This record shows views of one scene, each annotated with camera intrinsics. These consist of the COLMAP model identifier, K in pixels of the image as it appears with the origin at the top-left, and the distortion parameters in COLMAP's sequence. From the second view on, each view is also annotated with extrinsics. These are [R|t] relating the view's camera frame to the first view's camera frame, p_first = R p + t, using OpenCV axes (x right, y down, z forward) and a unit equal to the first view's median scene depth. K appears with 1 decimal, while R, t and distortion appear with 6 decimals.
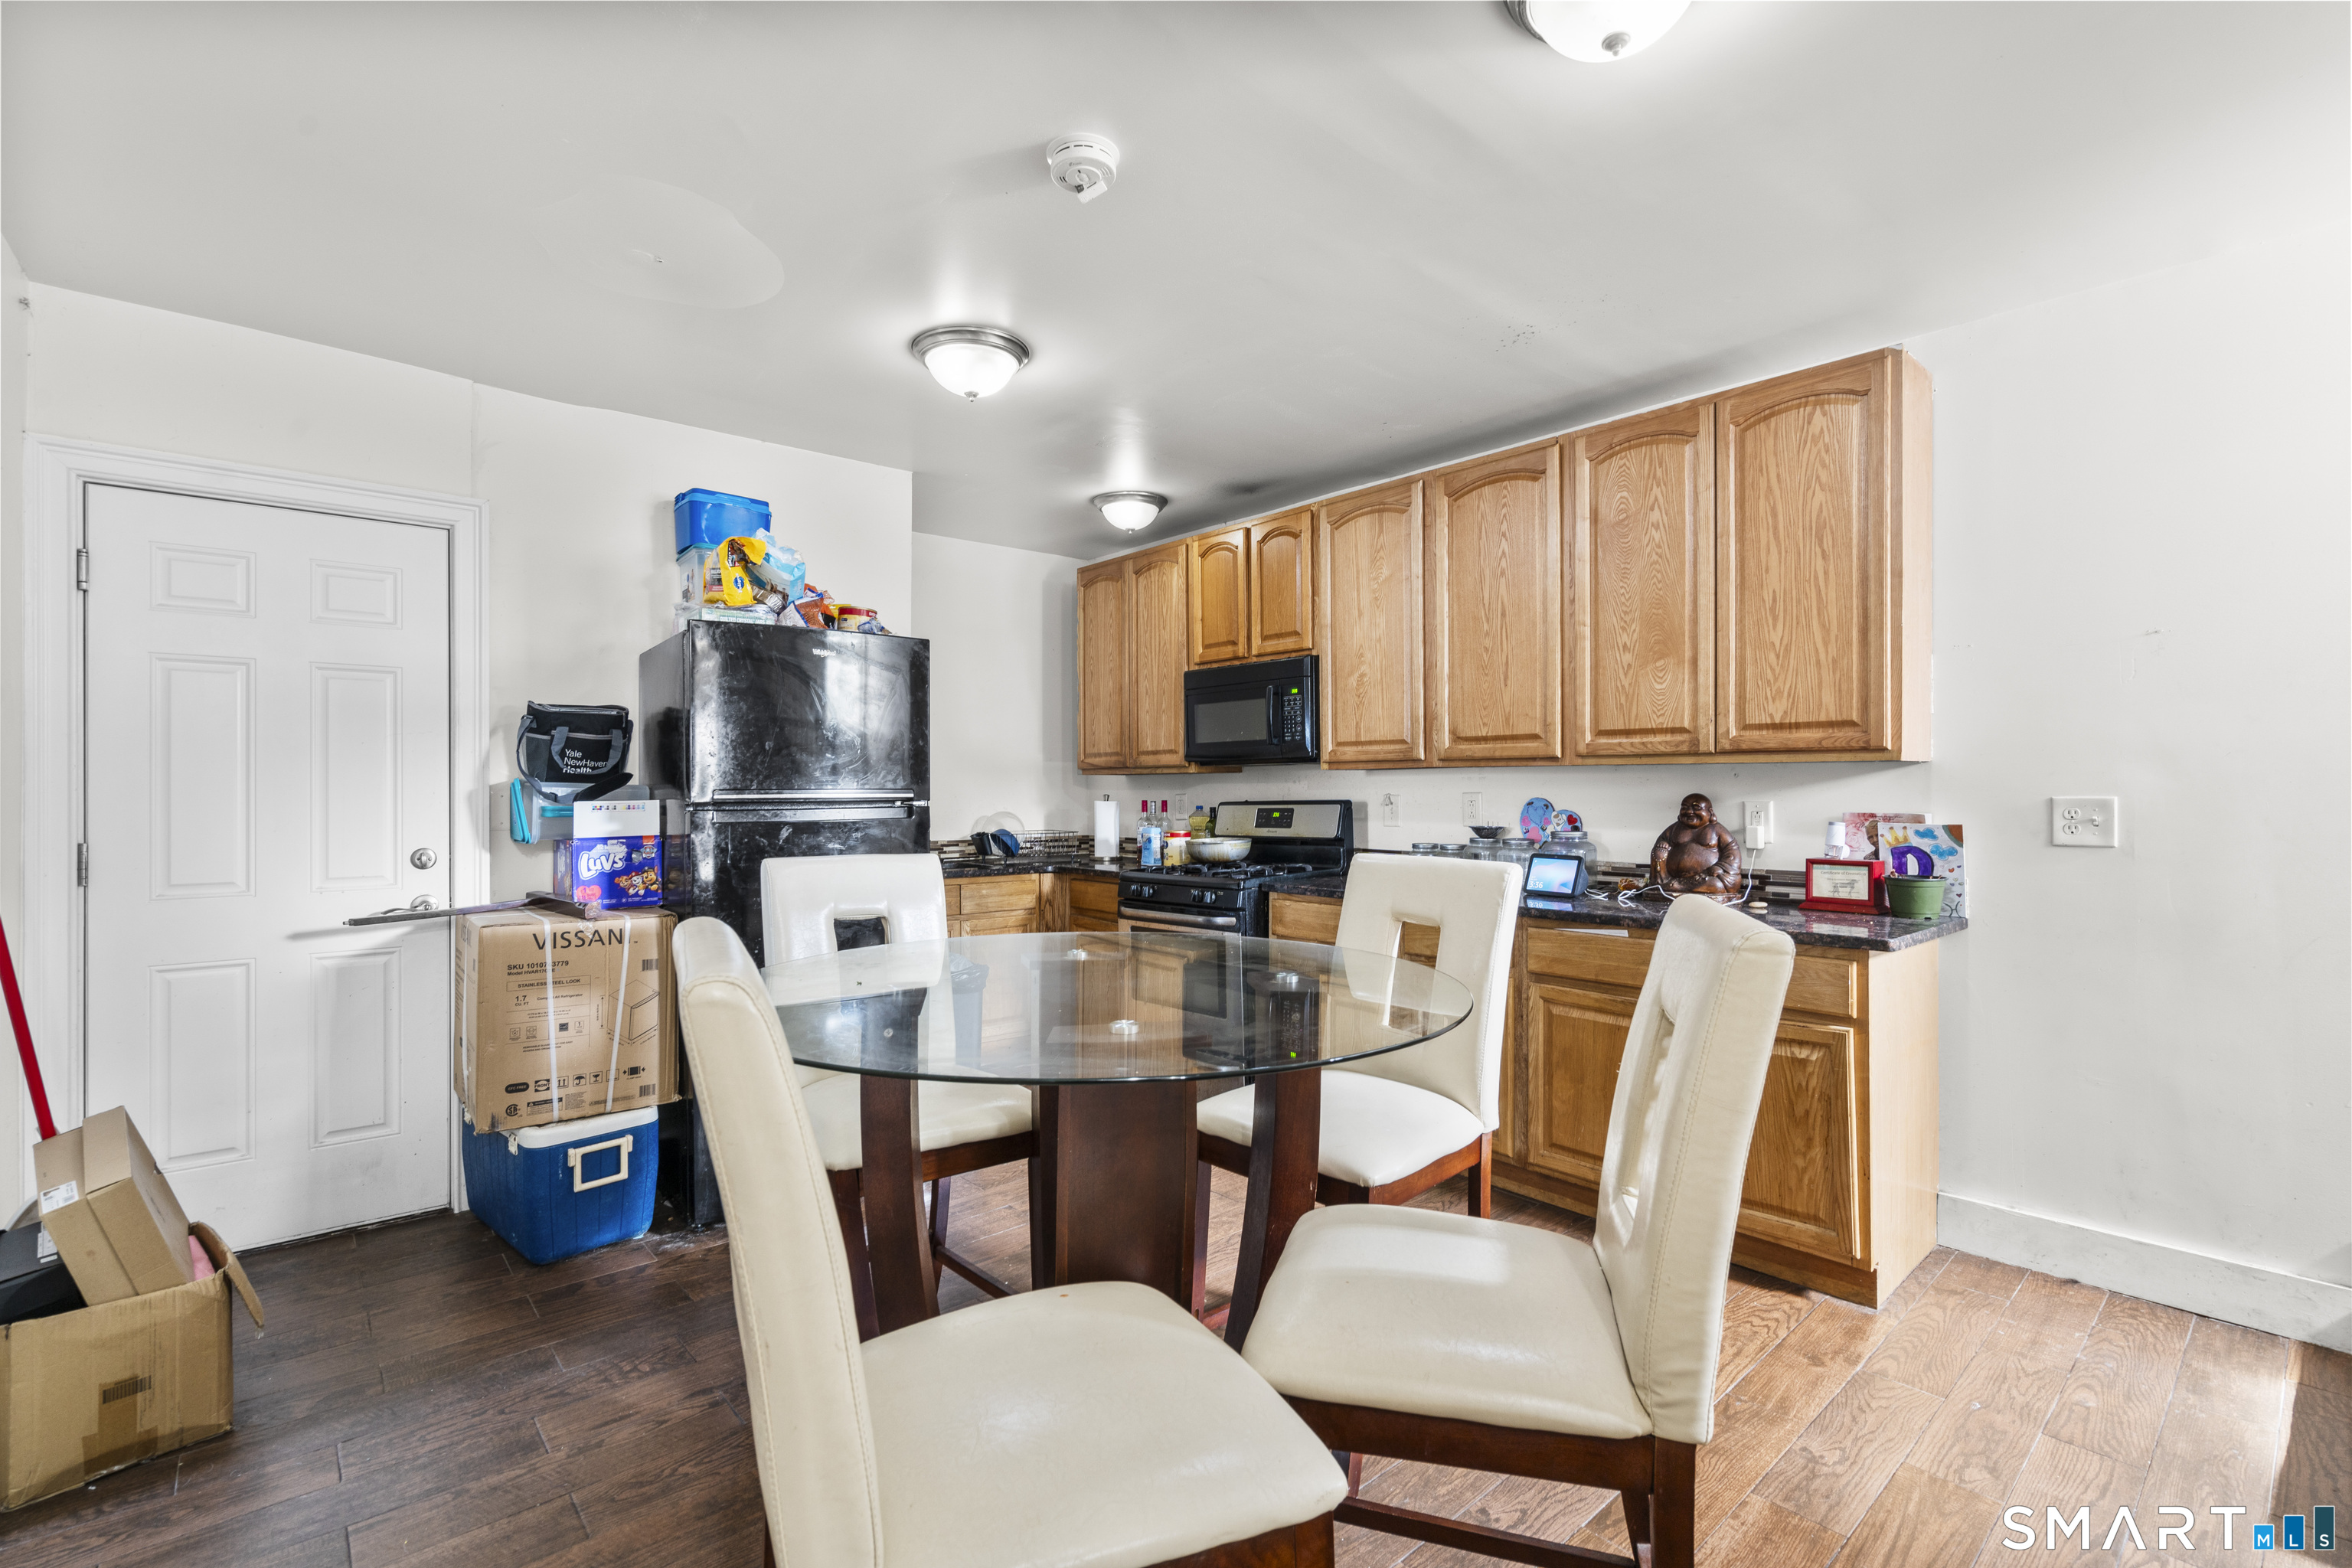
lens RADIAL K [[1065.0, 0, 1183.9], [0, 1065.0, 783.5], [0, 0, 1]] dist [-0.002299, 0.001923]
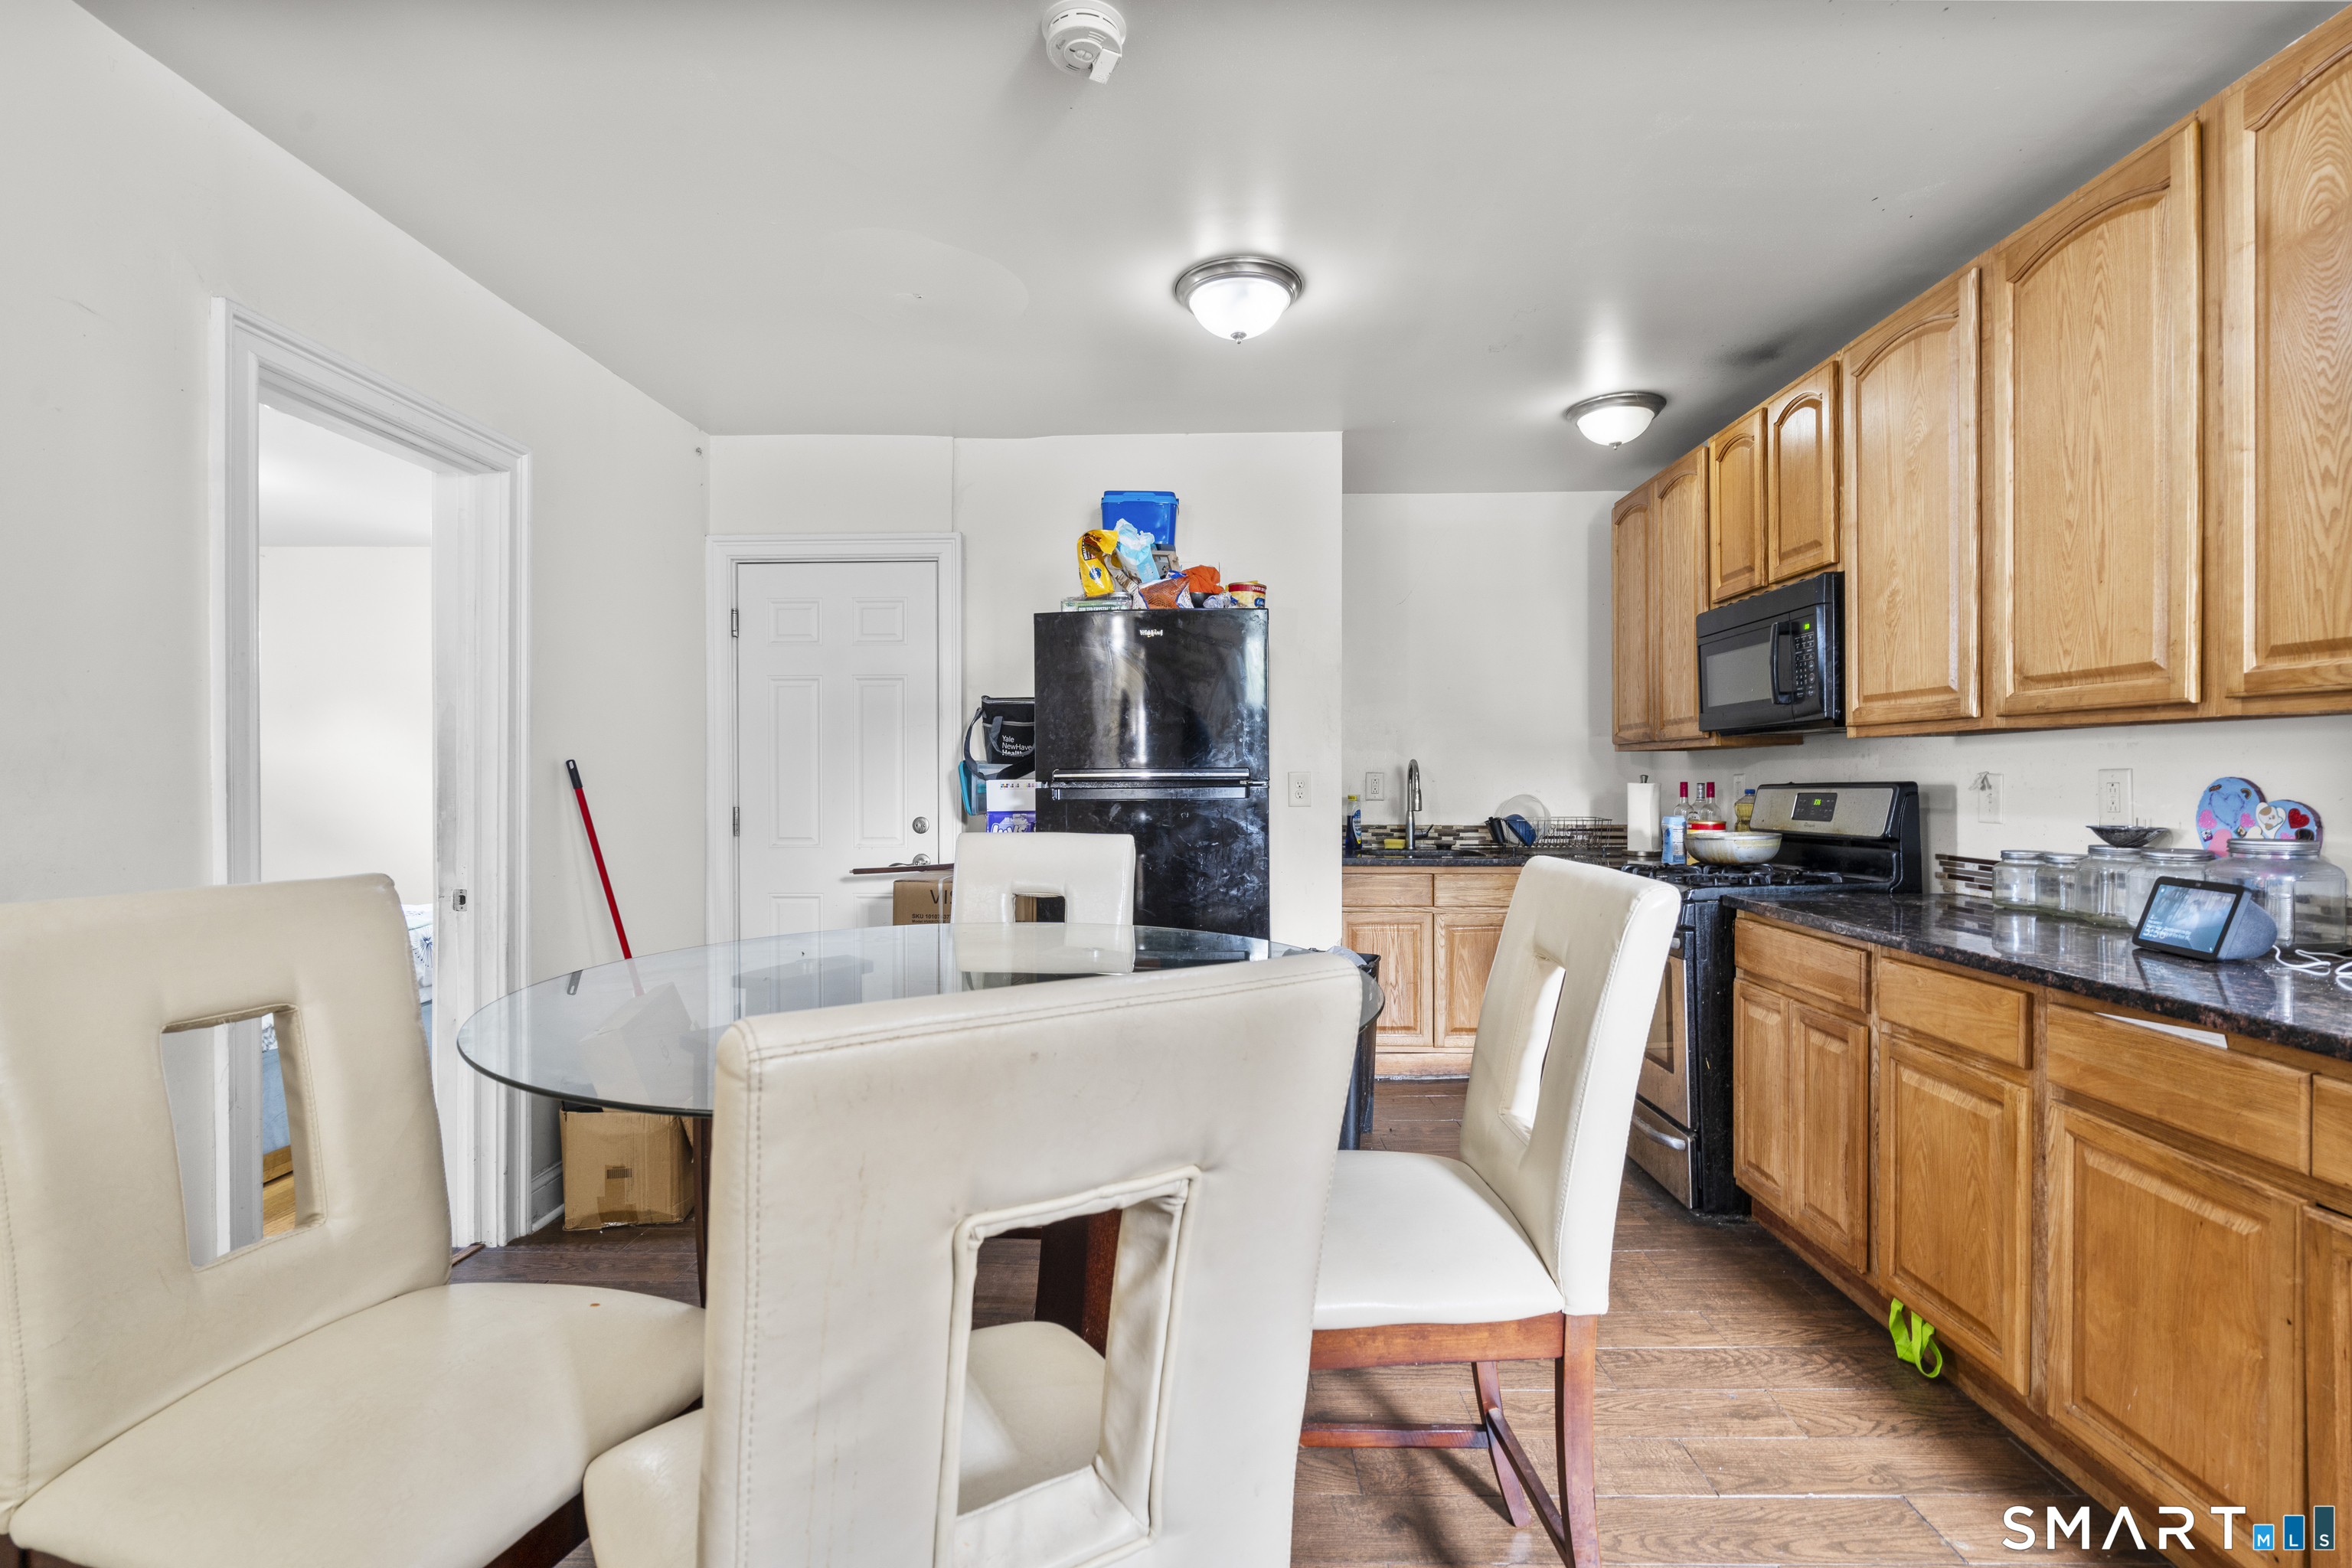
lens RADIAL K [[1065.0, 0, 1180.0], [0, 1065.0, 783.5], [0, 0, 1]] dist [-0.002299, 0.001923]
pose [[0.741614, 0.003872, -0.670816, 0.291343], [0.006139, 0.999902, 0.012558, 0.005984], [0.670799, -0.013431, 0.741518, 0.216950]]
